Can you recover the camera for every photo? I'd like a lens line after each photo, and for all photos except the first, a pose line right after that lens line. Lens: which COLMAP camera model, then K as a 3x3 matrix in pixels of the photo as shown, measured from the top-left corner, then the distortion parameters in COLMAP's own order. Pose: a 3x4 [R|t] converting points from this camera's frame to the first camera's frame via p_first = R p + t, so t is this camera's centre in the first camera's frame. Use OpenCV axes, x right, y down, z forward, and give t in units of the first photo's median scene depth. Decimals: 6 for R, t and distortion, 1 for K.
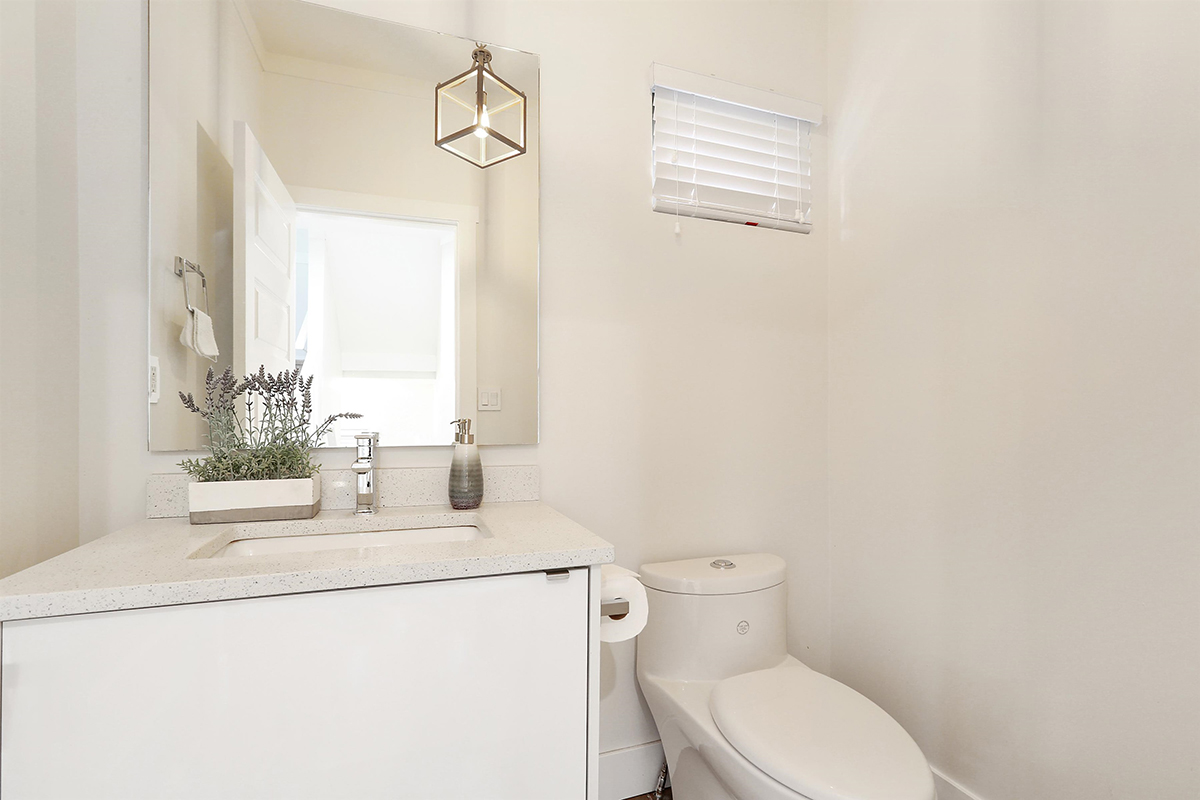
lens RADIAL K [[545.8, 0, 605.3], [0, 545.8, 406.0], [0, 0, 1]] dist [-0.027589, 0.011279]
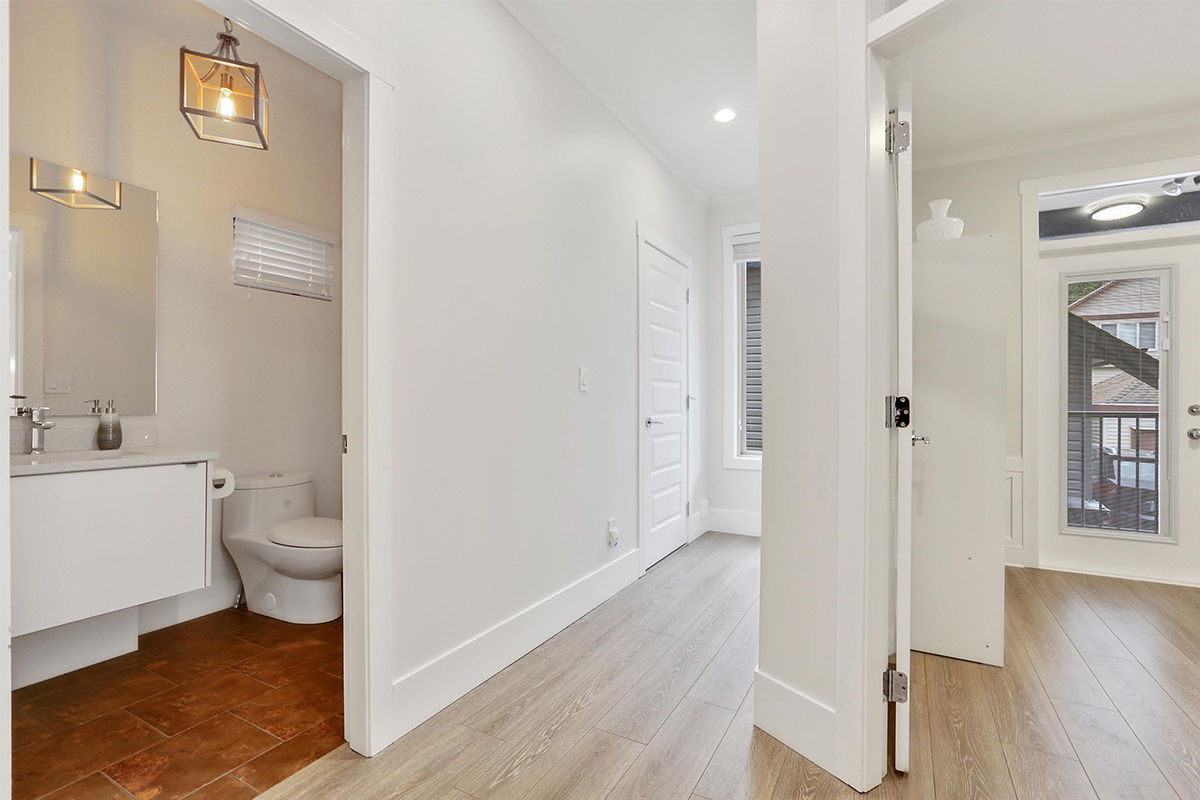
lens RADIAL K [[545.8, 0, 605.3], [0, 545.8, 406.0], [0, 0, 1]] dist [-0.027589, 0.011279]
pose [[0.744318, -0.001960, 0.667823, -0.195446], [-0.015774, 0.999665, 0.020514, -0.012890], [-0.667639, -0.025804, 0.744038, -1.196838]]
